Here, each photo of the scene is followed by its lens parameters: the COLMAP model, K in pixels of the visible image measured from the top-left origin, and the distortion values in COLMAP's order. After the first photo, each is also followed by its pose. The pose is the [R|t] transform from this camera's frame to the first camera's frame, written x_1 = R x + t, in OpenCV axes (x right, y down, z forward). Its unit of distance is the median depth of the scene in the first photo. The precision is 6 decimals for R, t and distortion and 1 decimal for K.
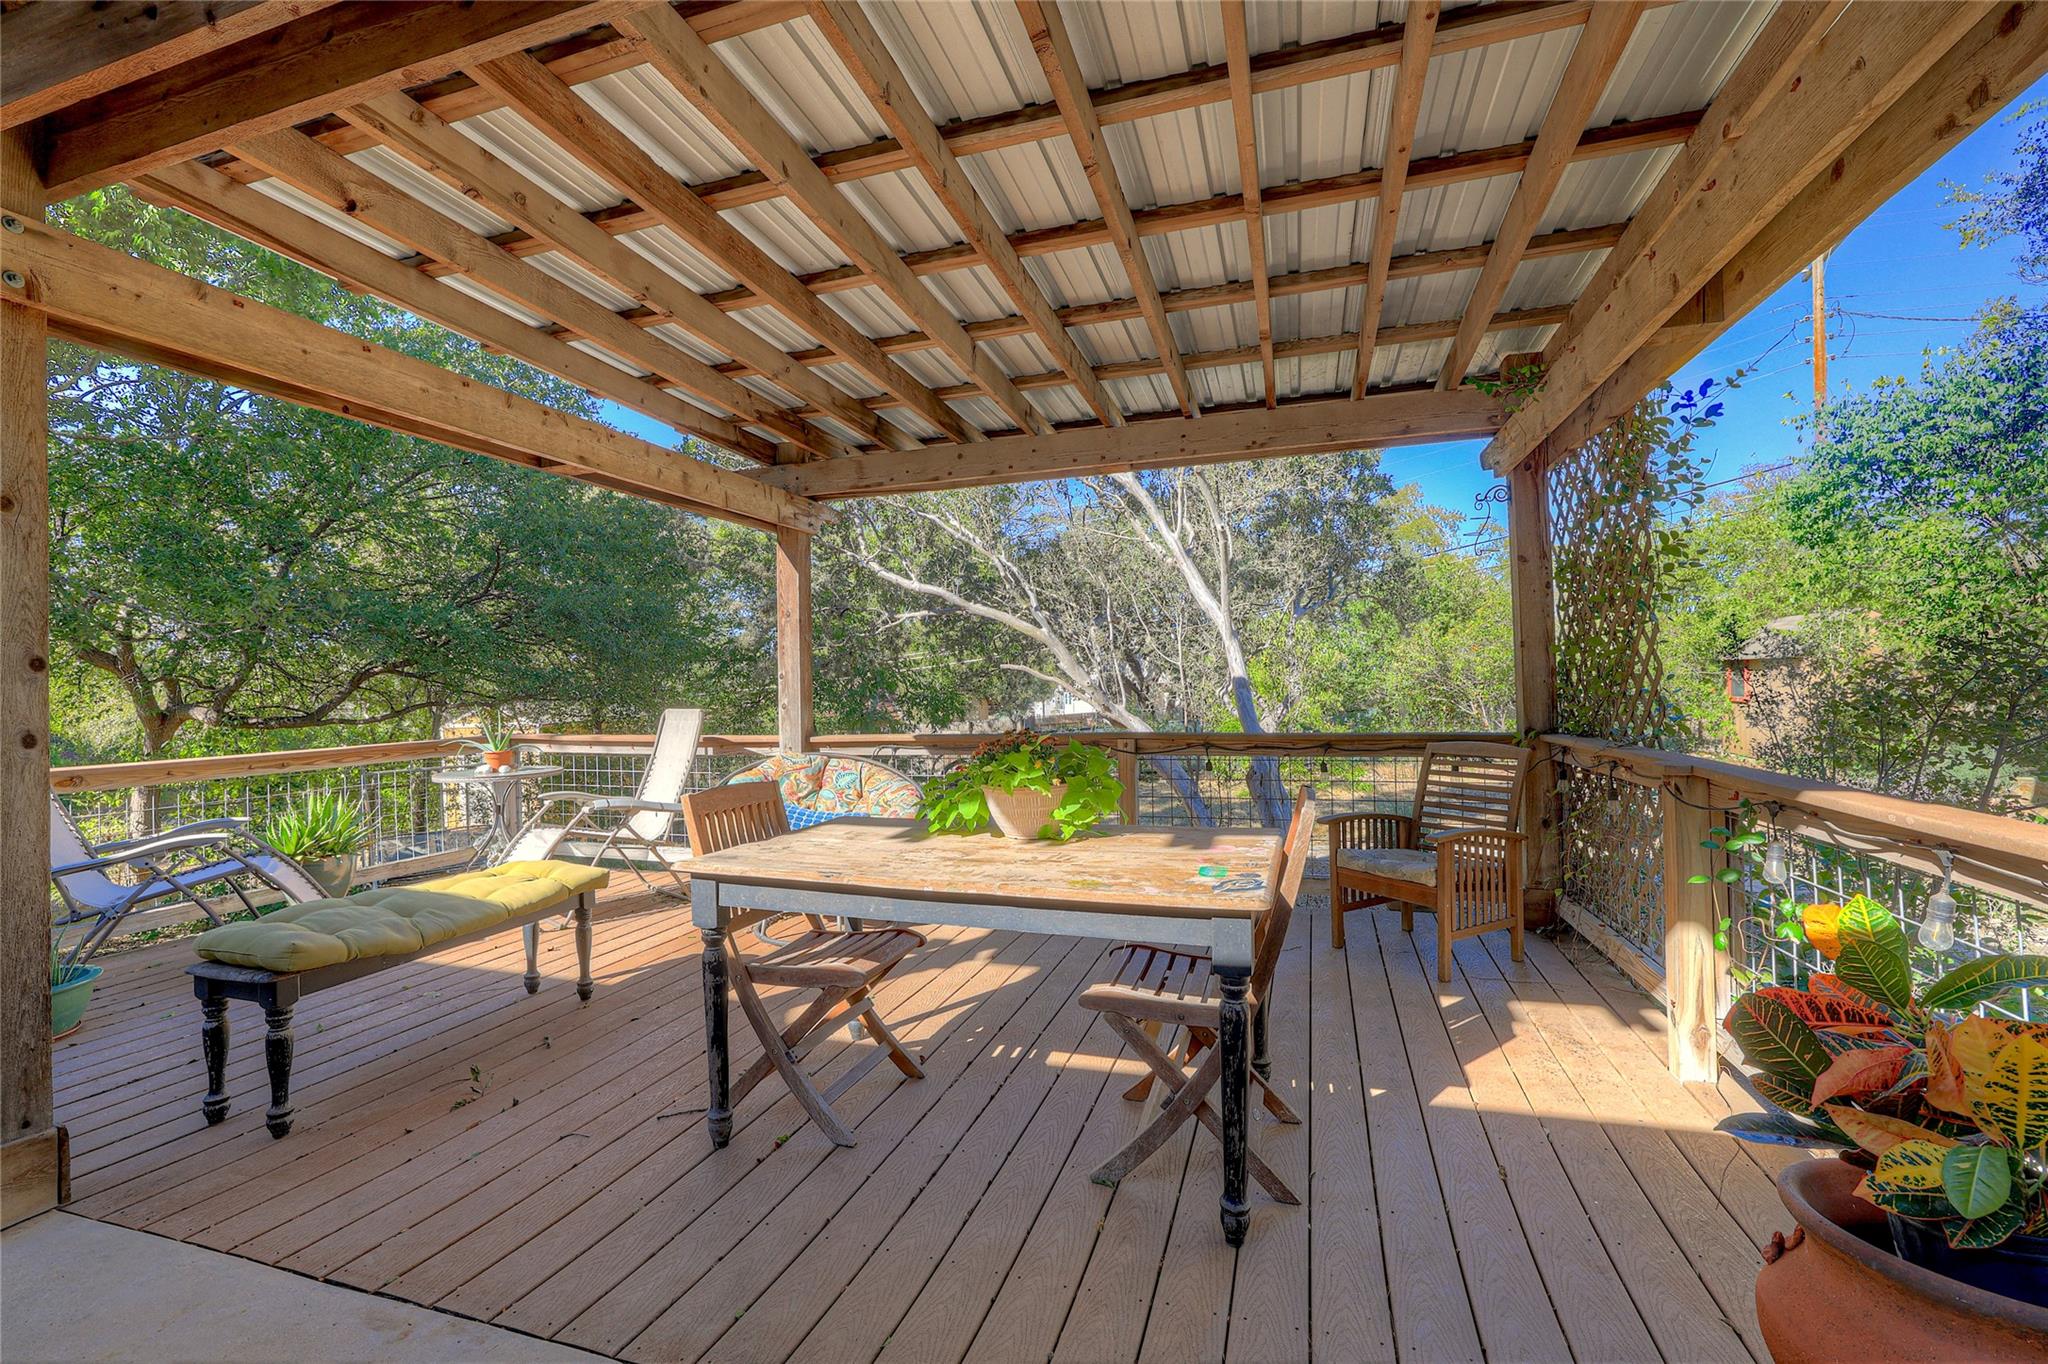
lens RADIAL K [[882.1, 0, 1025.0], [0, 882.1, 678.9], [0, 0, 1]] dist [-0.032505, 0.009102]
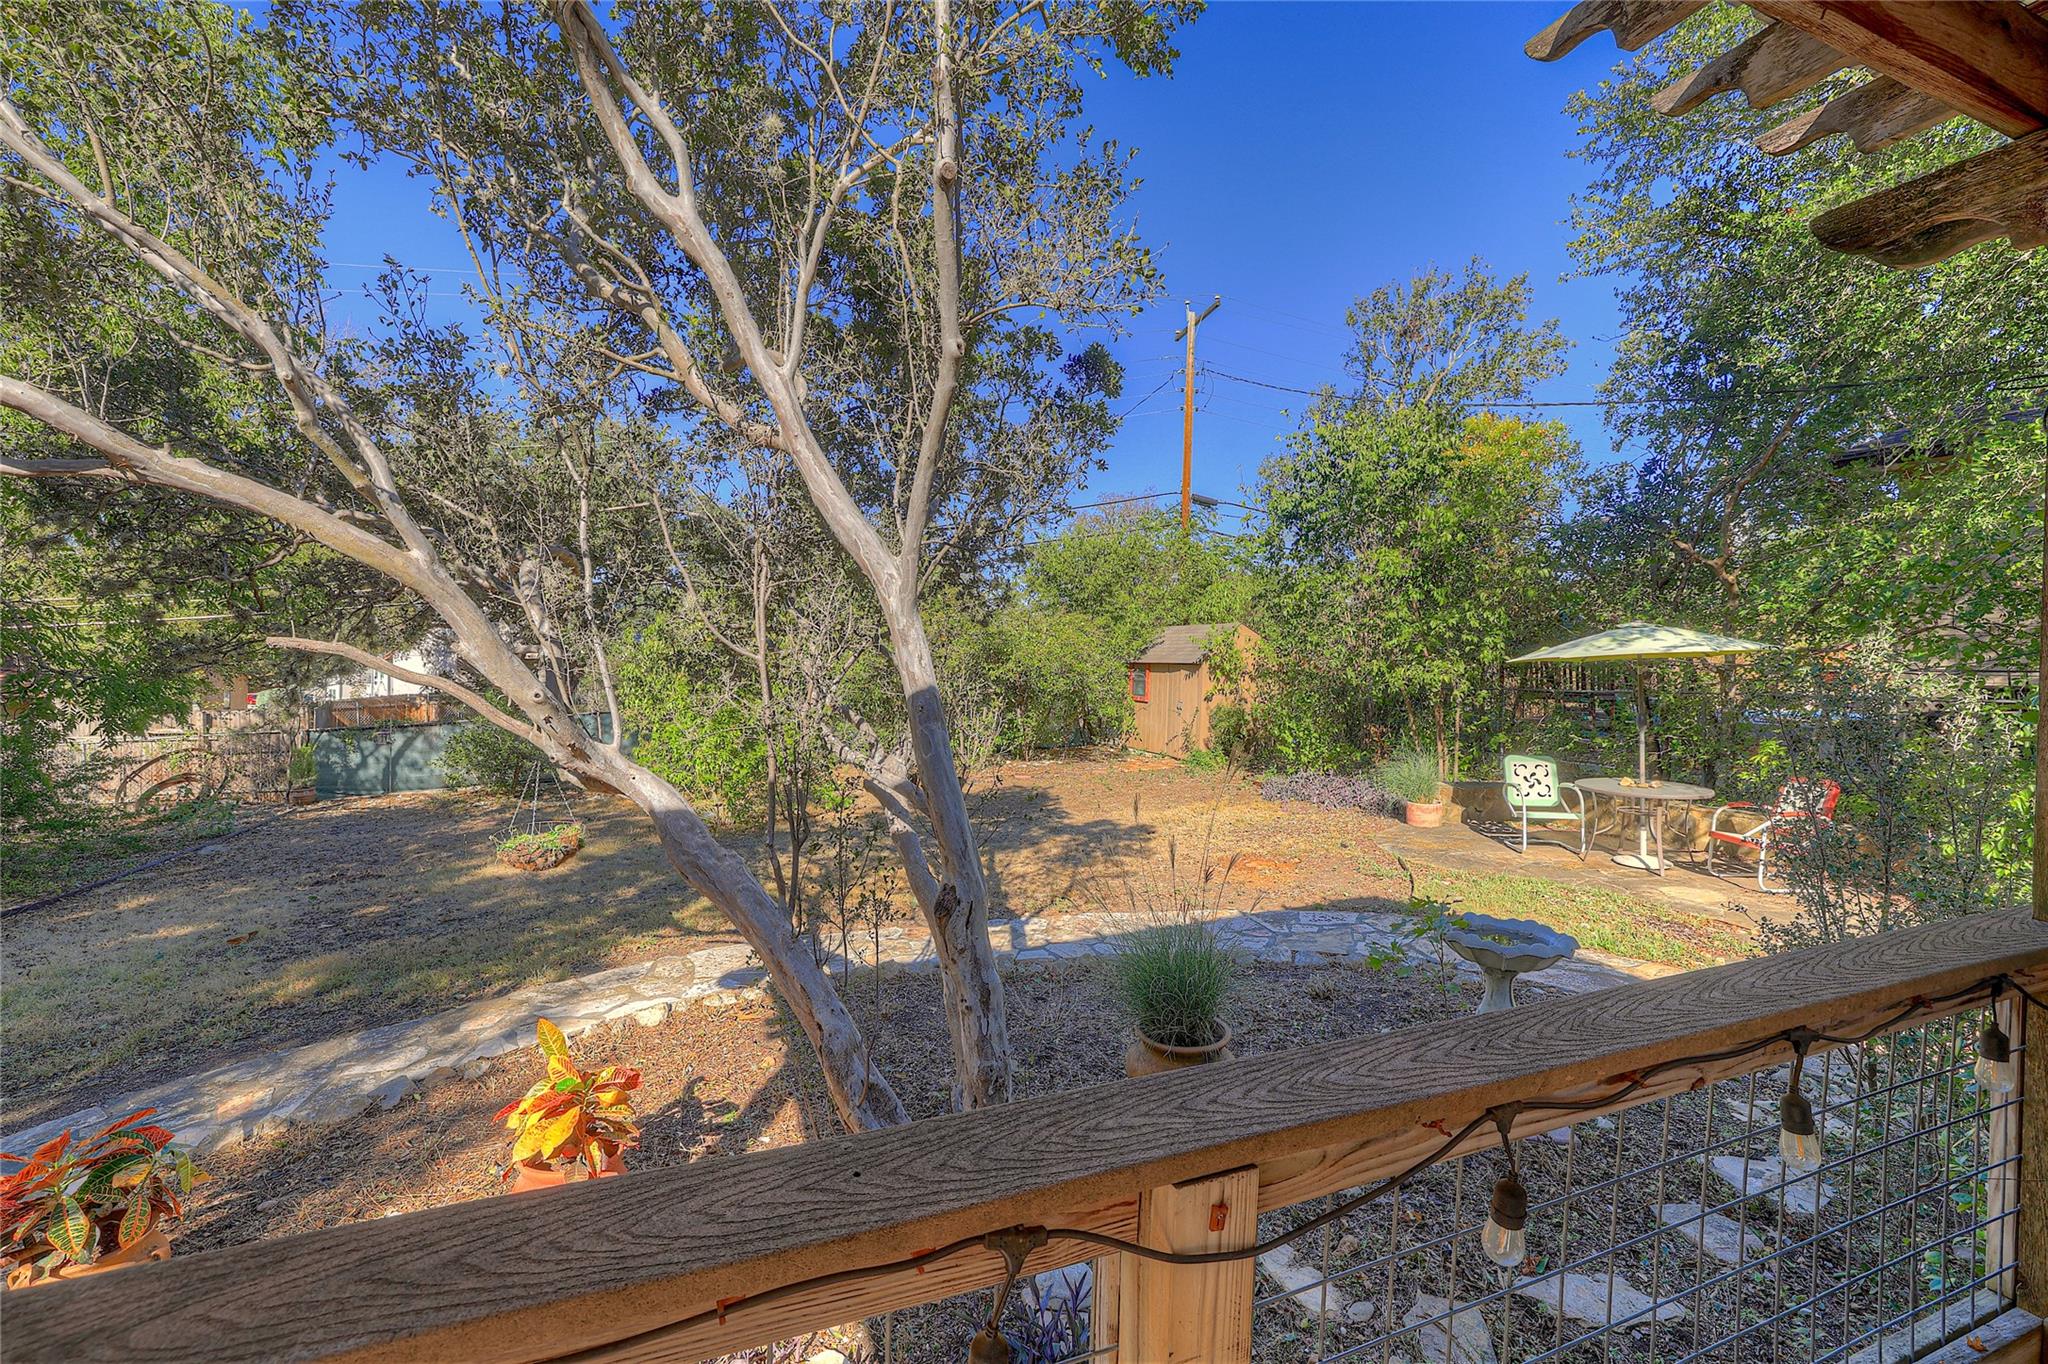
lens RADIAL K [[882.1, 0, 1017.9], [0, 882.1, 691.0], [0, 0, 1]] dist [-0.032505, 0.009102]
pose [[0.772814, 0.015195, 0.634451, -0.025683], [-0.036623, 0.999115, 0.020681, -0.026802], [-0.633576, -0.039218, 0.772686, 1.085422]]
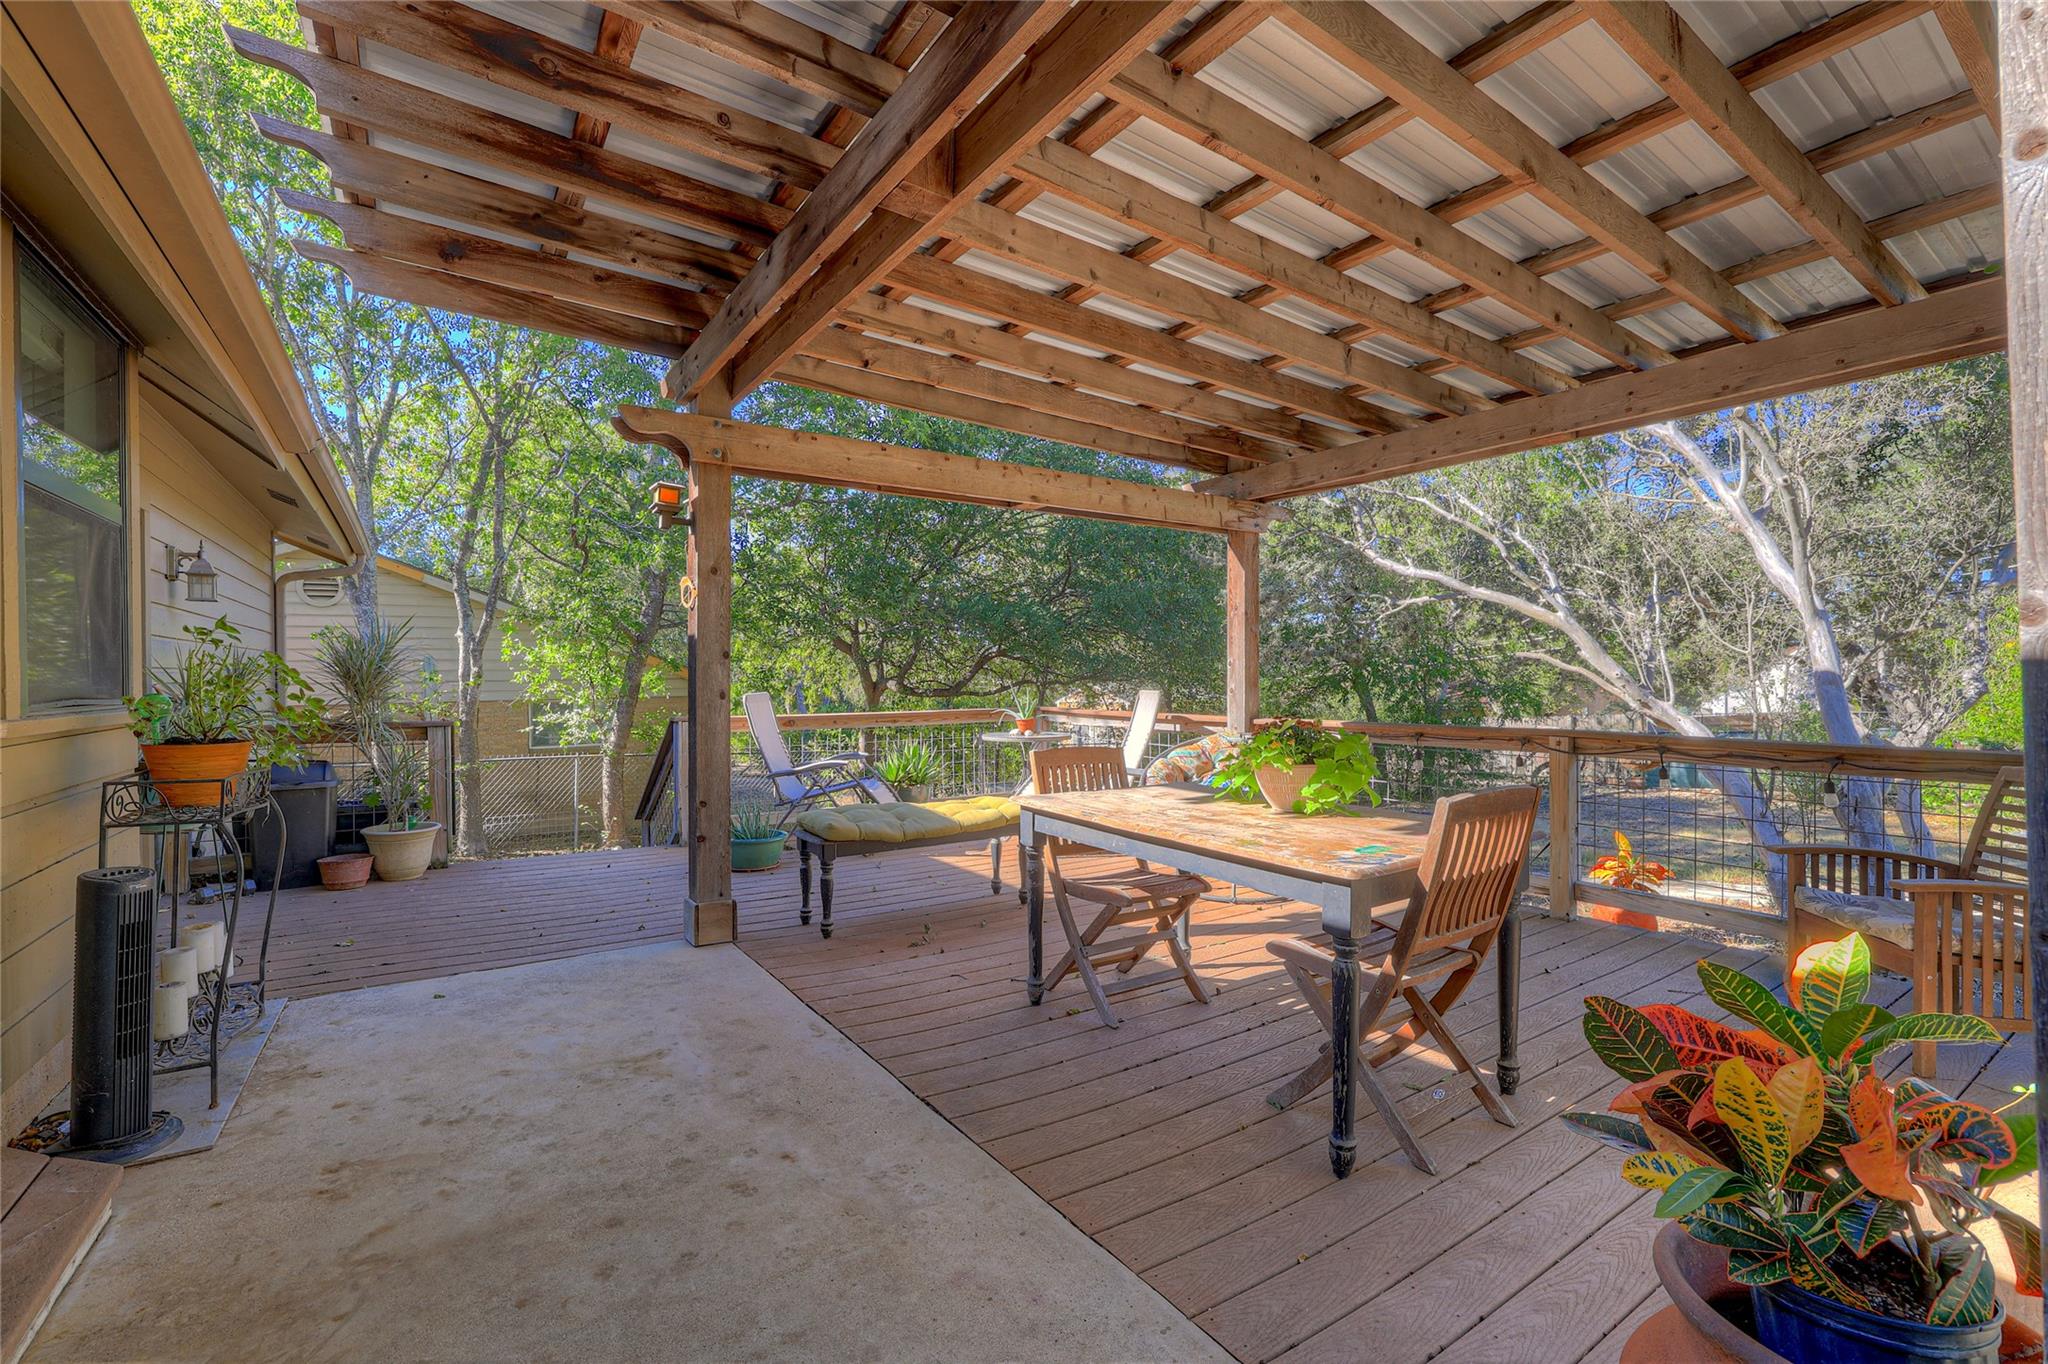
lens RADIAL K [[882.1, 0, 1009.7], [0, 882.1, 683.9], [0, 0, 1]] dist [-0.032505, 0.009102]
pose [[0.784431, 0.023994, -0.619752, 0.263690], [-0.009412, 0.999597, 0.026787, -0.006326], [0.620145, -0.015179, 0.784341, -0.063397]]
